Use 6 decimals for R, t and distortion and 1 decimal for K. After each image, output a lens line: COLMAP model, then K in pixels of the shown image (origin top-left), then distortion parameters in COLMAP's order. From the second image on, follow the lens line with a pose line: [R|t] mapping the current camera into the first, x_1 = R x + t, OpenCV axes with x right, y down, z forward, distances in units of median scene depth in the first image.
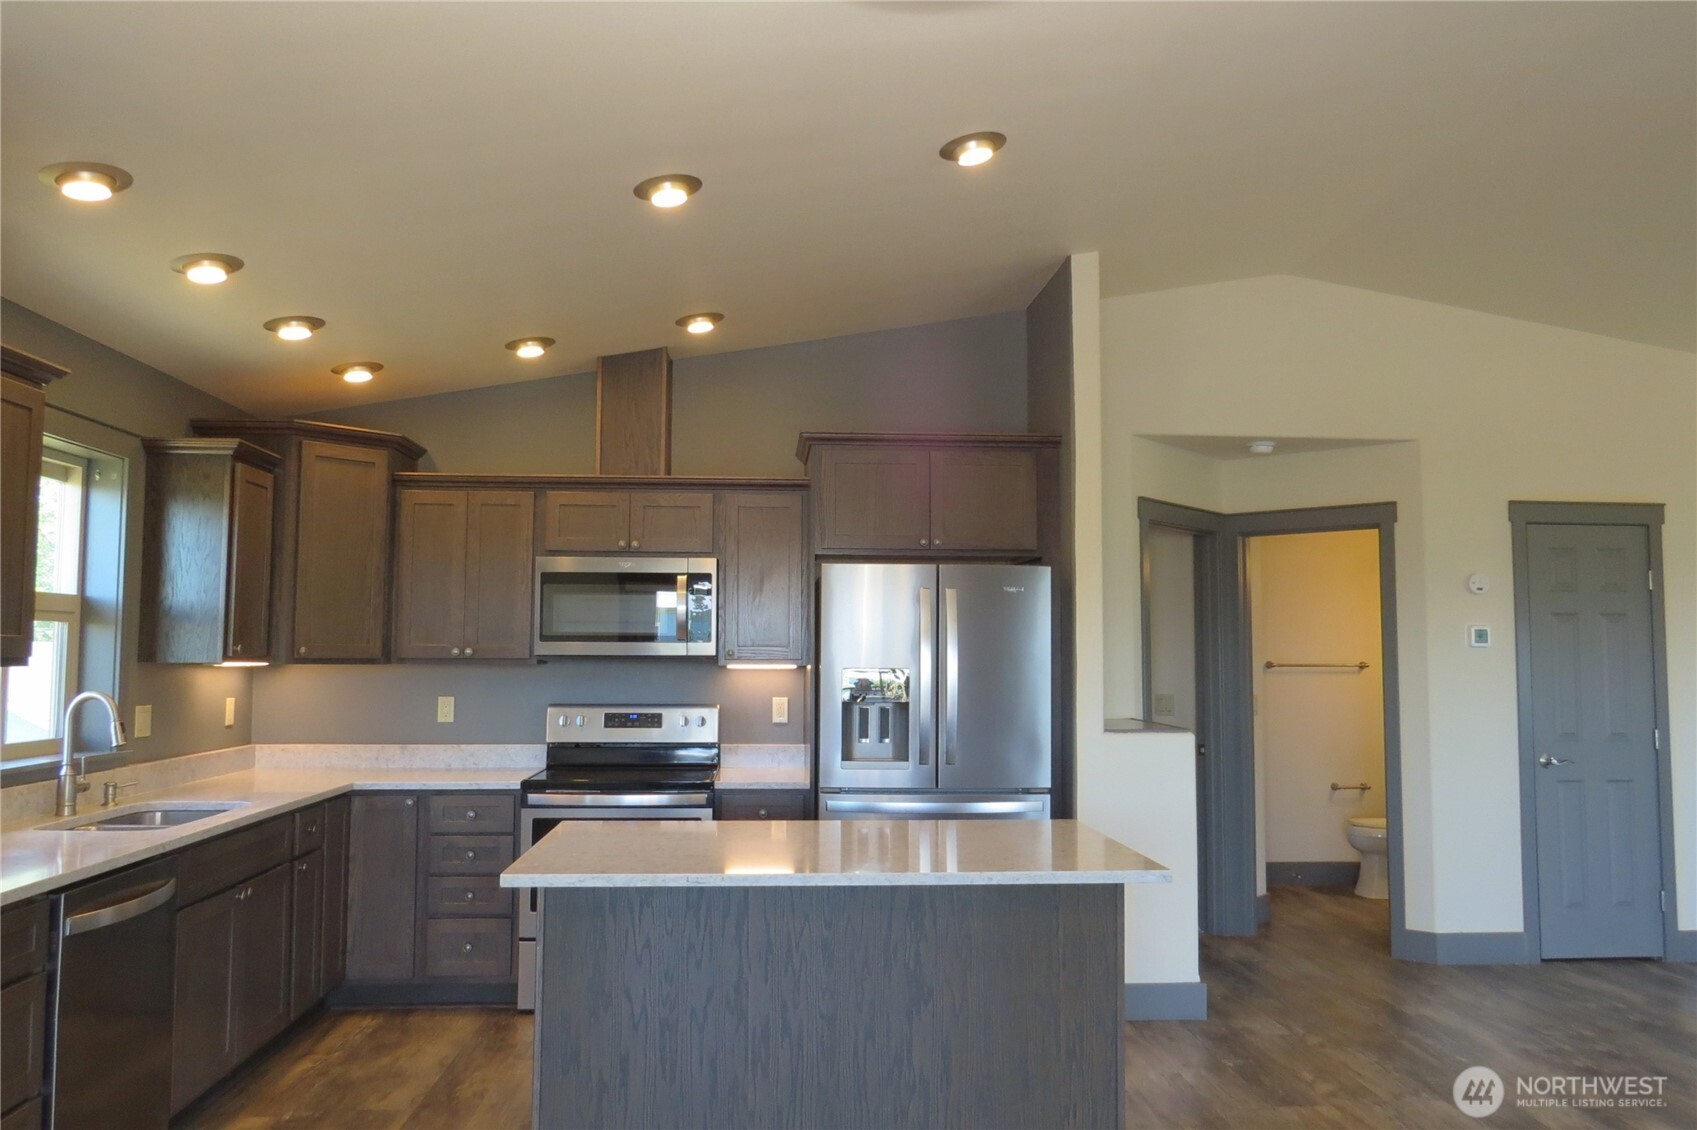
lens RADIAL K [[1293.1, 0, 833.3], [0, 1293.1, 566.4], [0, 0, 1]] dist [-0.008810, 0.004274]
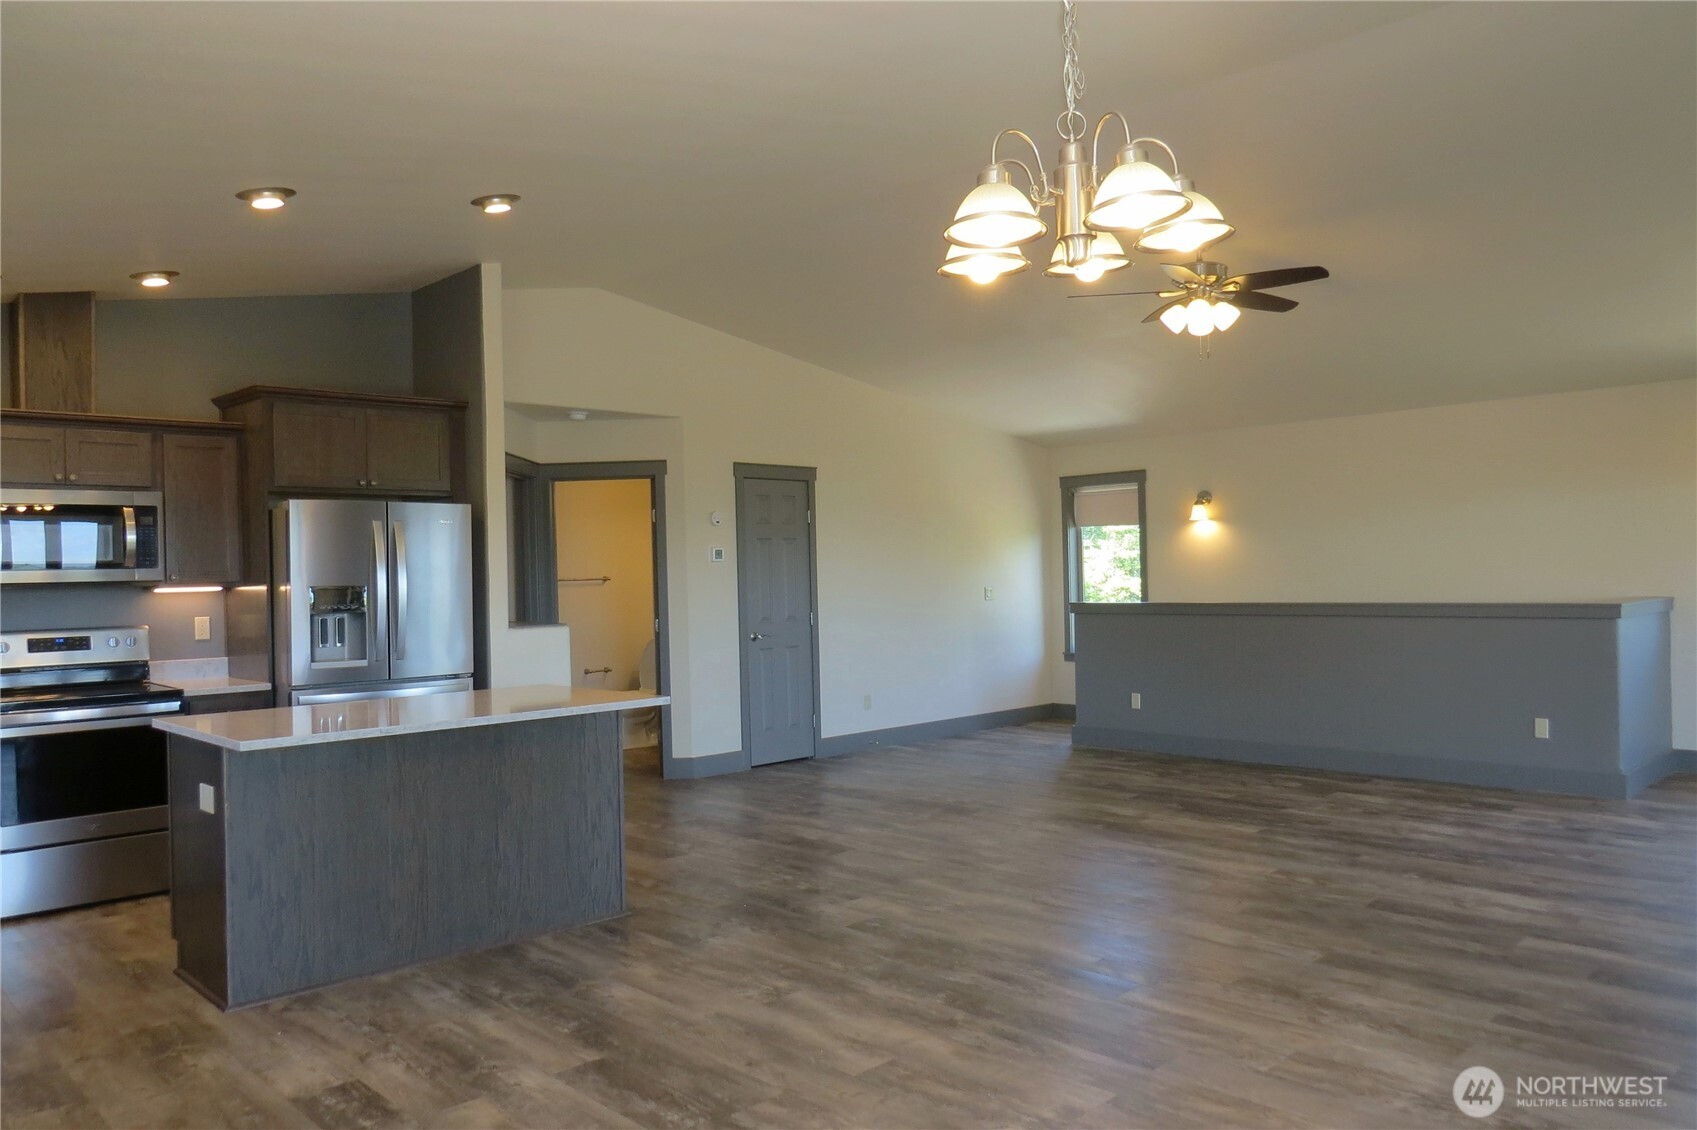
lens RADIAL K [[1271.9, 0, 813.0], [0, 1271.9, 561.8], [0, 0, 1]] dist [0.000418, 0.003982]
pose [[0.773922, -0.016808, 0.633058, -0.339332], [-0.016843, 0.998748, 0.047107, -0.007451], [-0.633057, -0.047120, 0.772669, -0.190453]]
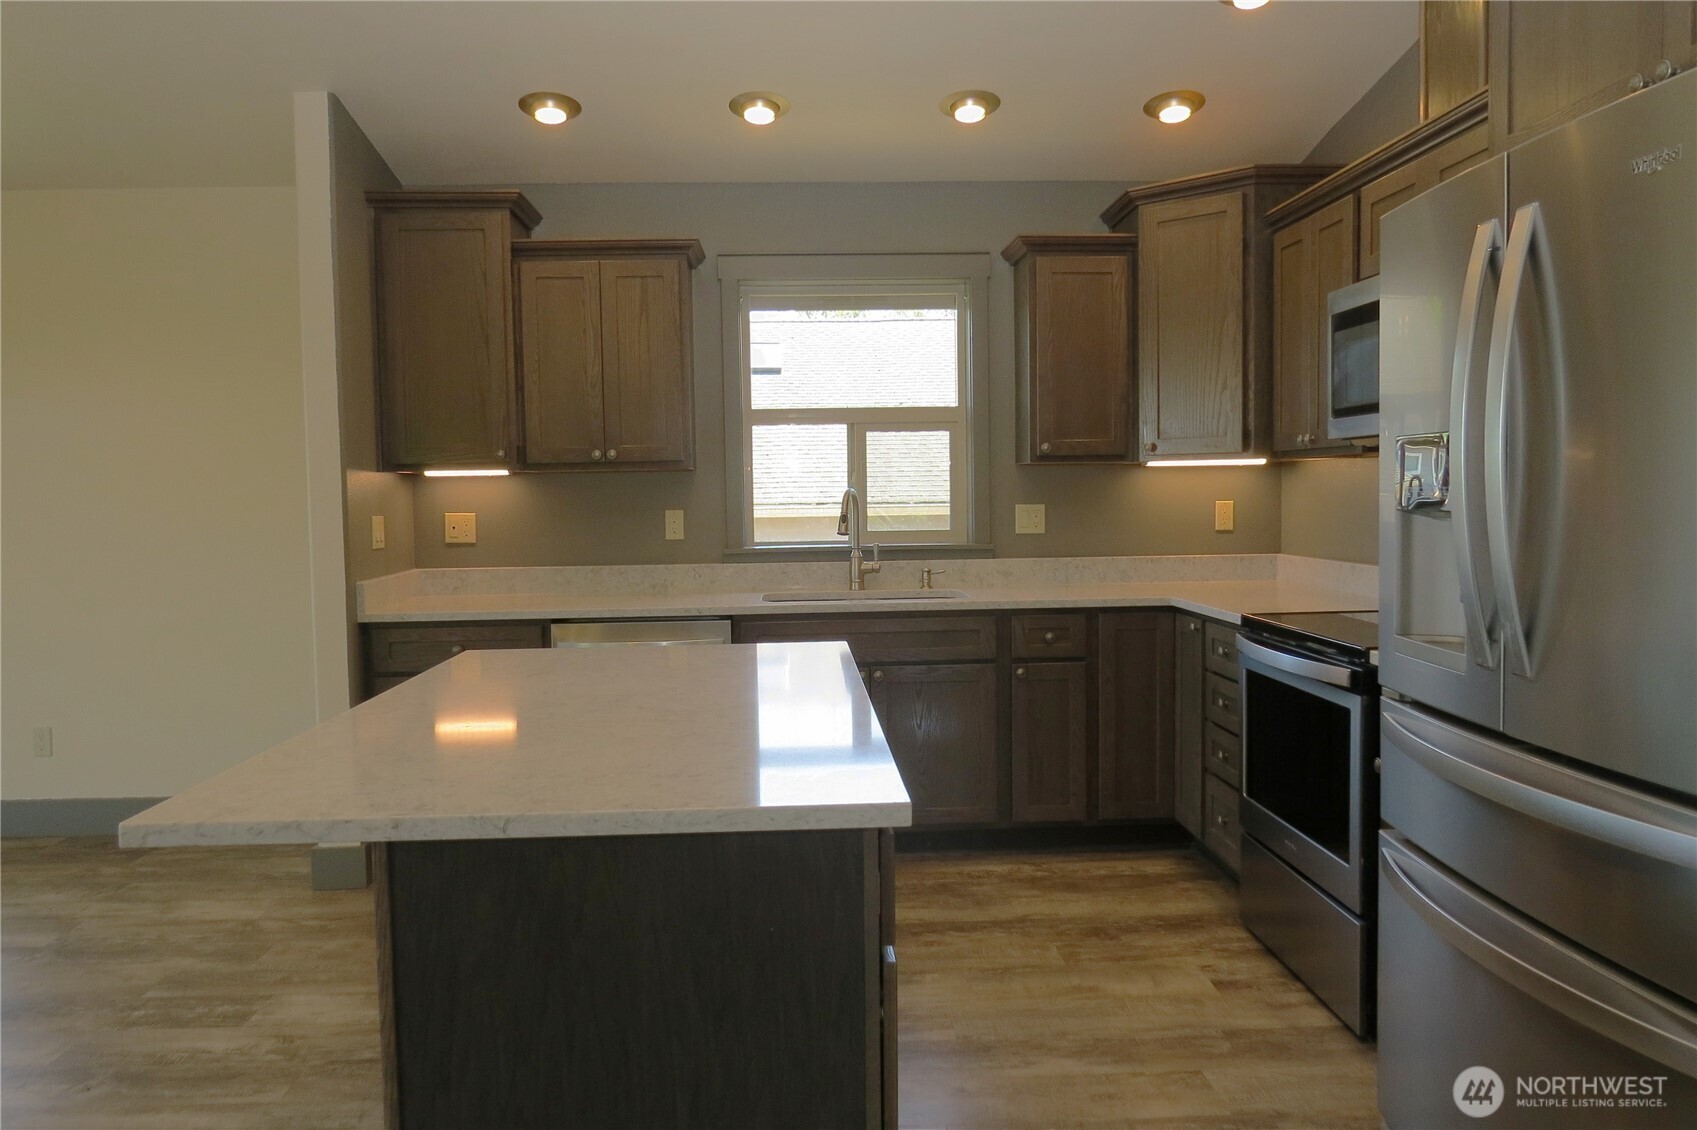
lens RADIAL K [[1231.6, 0, 852.3], [0, 1231.6, 560.8], [0, 0, 1]] dist [-0.004723, -0.006151]
pose [[-0.015163, 0.054347, -0.998407, 0.408039], [0.084614, 0.995010, 0.052878, 0.073769], [0.996298, -0.083677, -0.019686, 0.728149]]
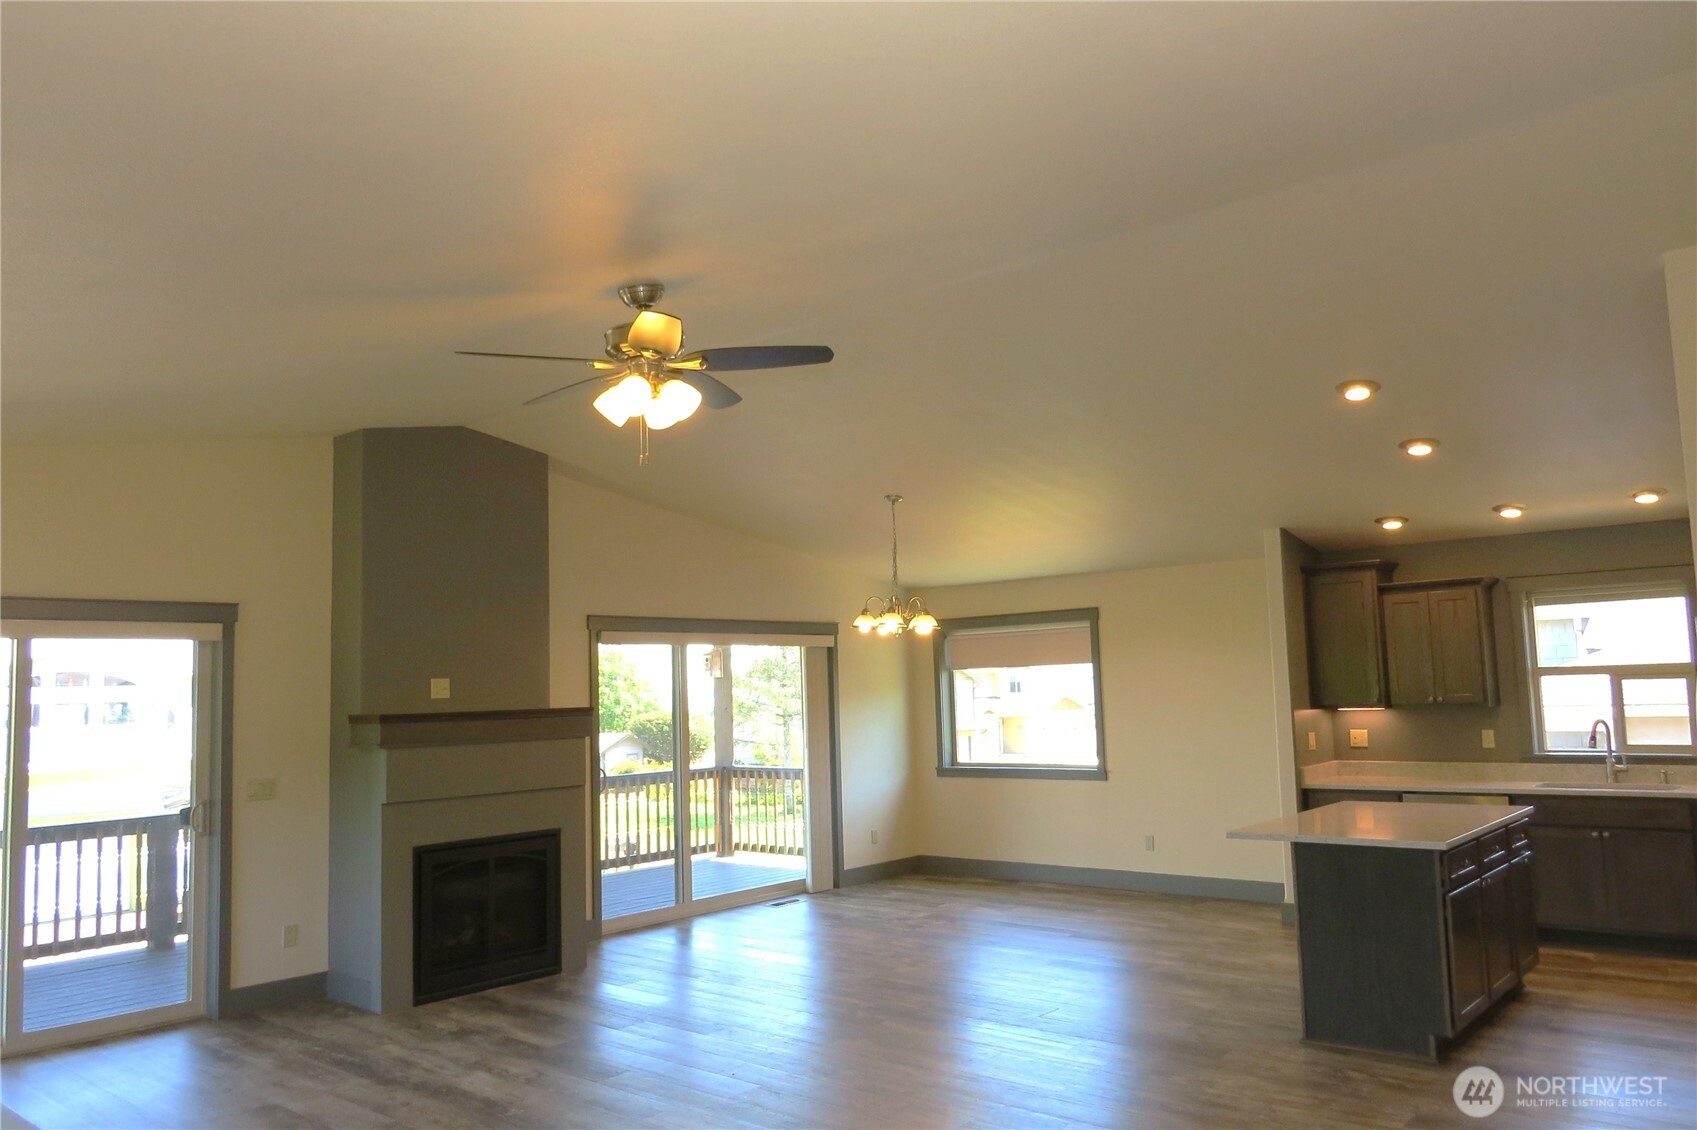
lens RADIAL K [[1293.1, 0, 833.3], [0, 1293.1, 566.4], [0, 0, 1]] dist [-0.008810, 0.004274]
pose [[-0.696291, -0.047942, -0.716157, 1.153142], [0.078154, 0.986770, -0.142043, 0.040260], [0.713492, -0.154874, -0.683332, 1.096018]]
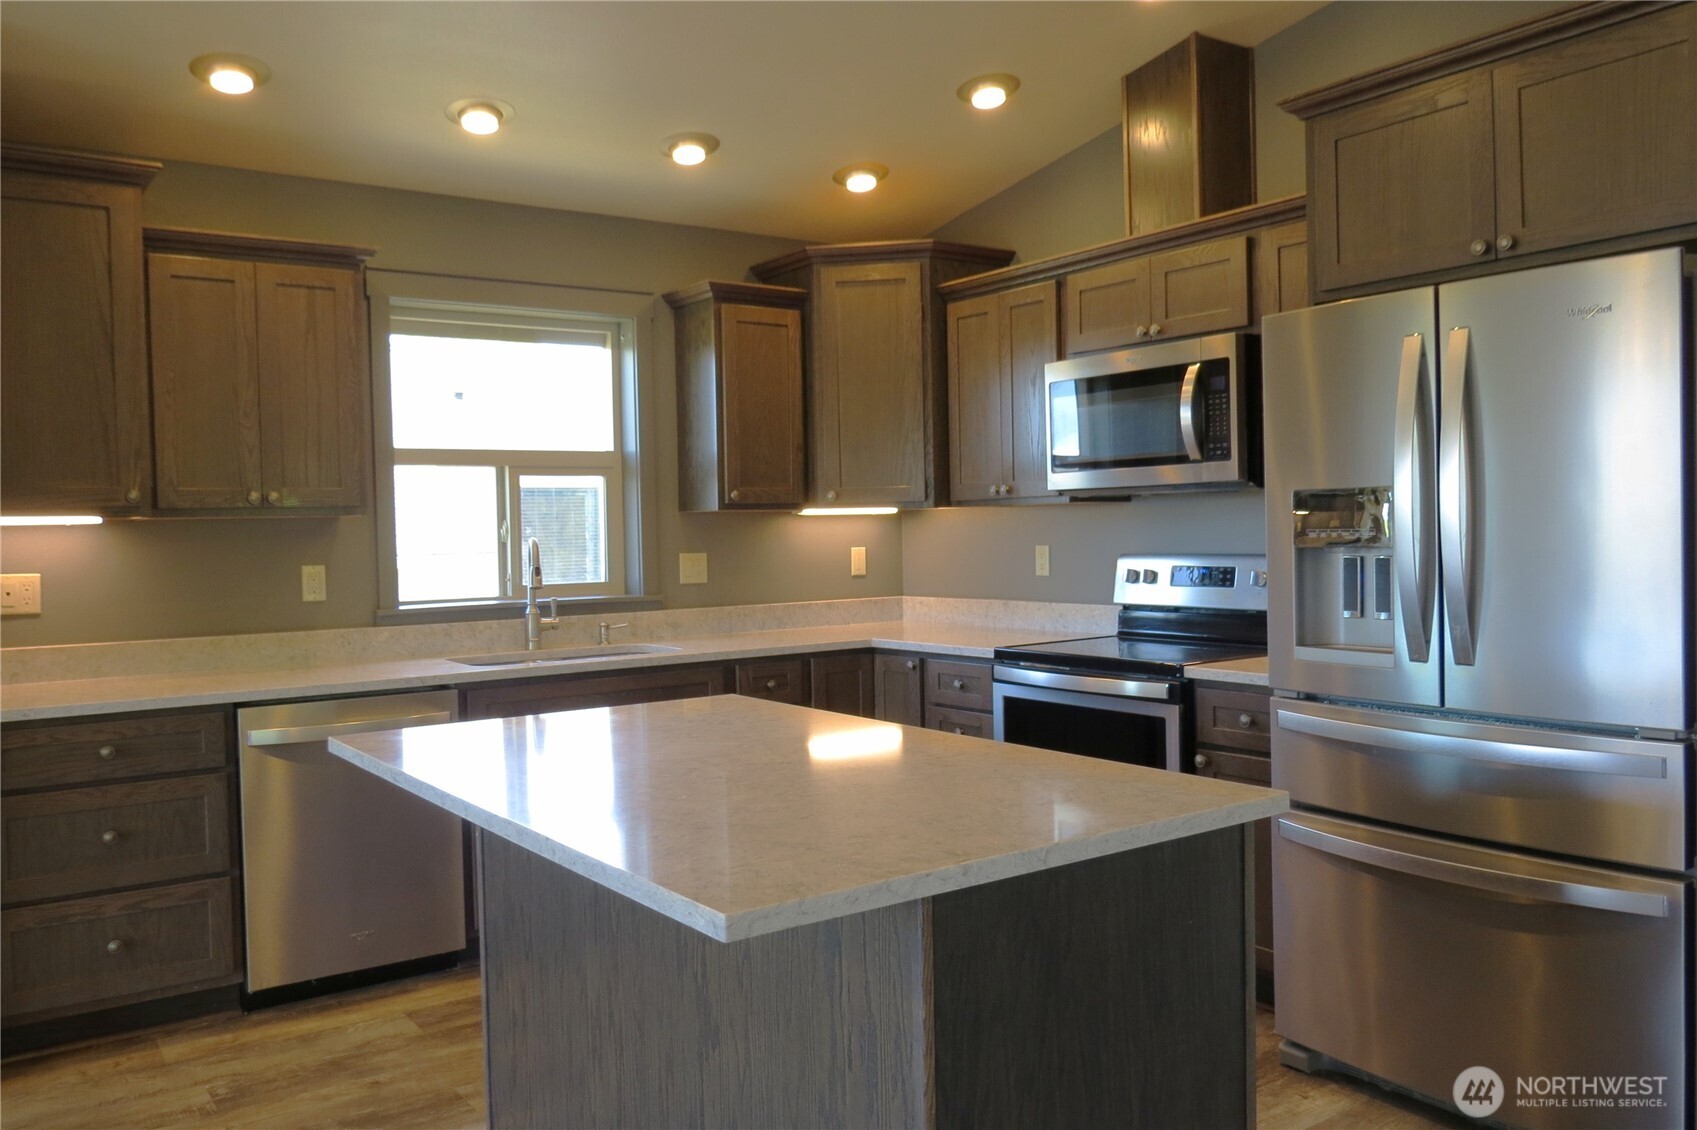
lens RADIAL K [[1327.7, 0, 848.5], [0, 1327.7, 565.0], [0, 0, 1]] dist [-0.013822, 0.000261]
pose [[0.526607, 0.007575, -0.850075, 0.370577], [0.082446, 0.994791, 0.059939, 0.053092], [0.846102, -0.101649, 0.523239, 0.455954]]
